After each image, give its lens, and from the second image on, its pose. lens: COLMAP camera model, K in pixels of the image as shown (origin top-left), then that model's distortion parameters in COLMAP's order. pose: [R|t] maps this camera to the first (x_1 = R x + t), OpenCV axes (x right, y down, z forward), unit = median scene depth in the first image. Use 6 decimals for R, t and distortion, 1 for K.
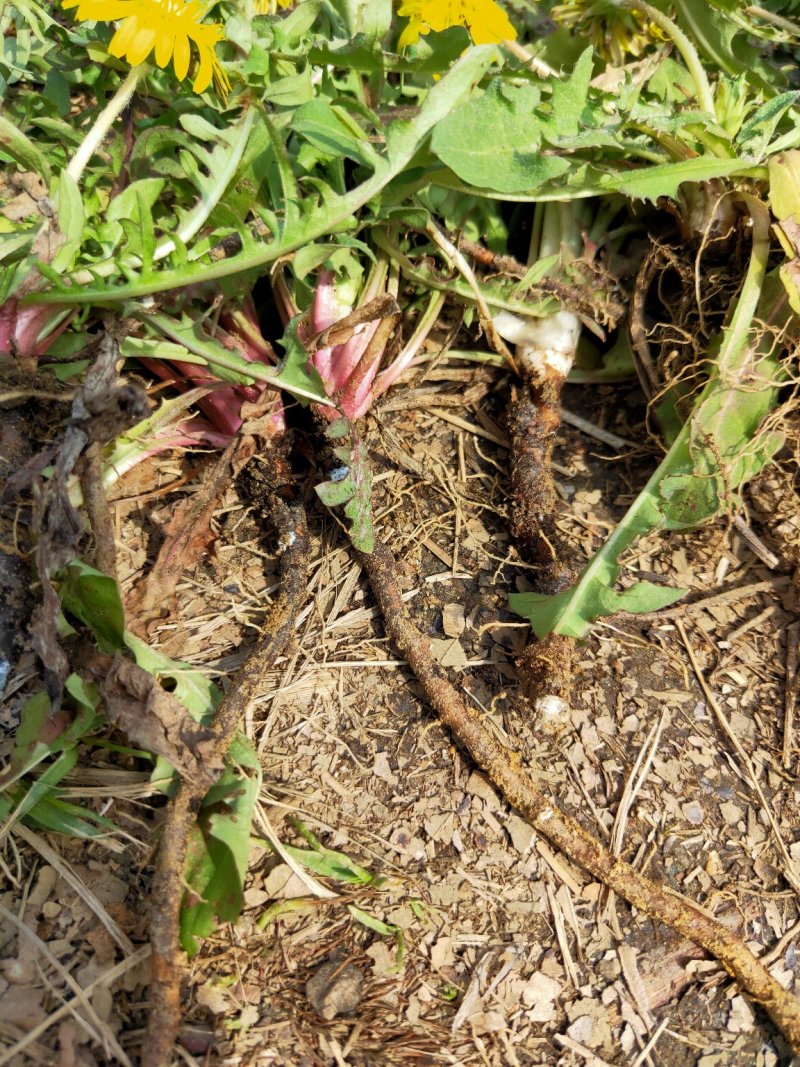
lens RADIAL K [[859.1, 0, 425.4], [0, 859.1, 547.8], [0, 0, 1]] dist [-0.017243, 0.023951]
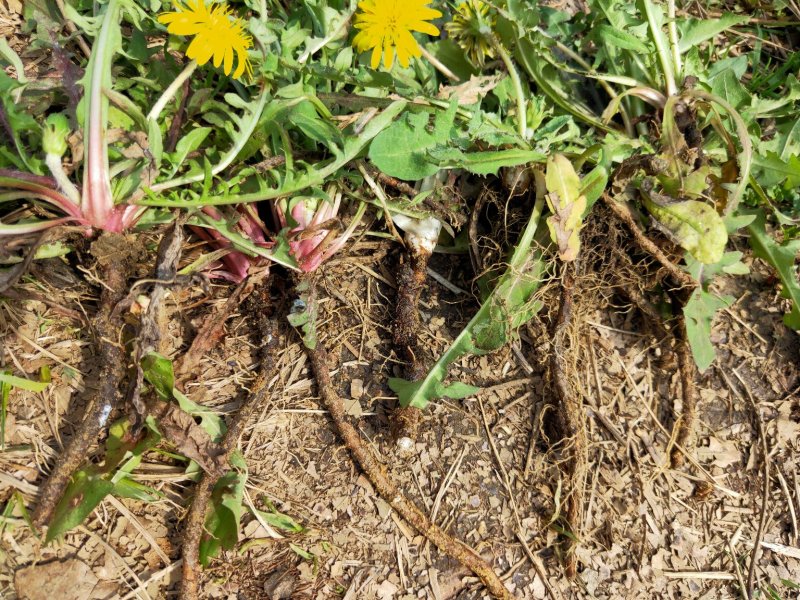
lens RADIAL K [[644.1, 0, 416.6], [0, 644.1, 306.8], [0, 0, 1]] dist [-0.017243, 0.023951]
pose [[0.987509, 0.082631, 0.134158, -0.040507], [-0.088853, 0.995198, 0.041059, -0.161899], [-0.130121, -0.052466, 0.990109, -0.362026]]
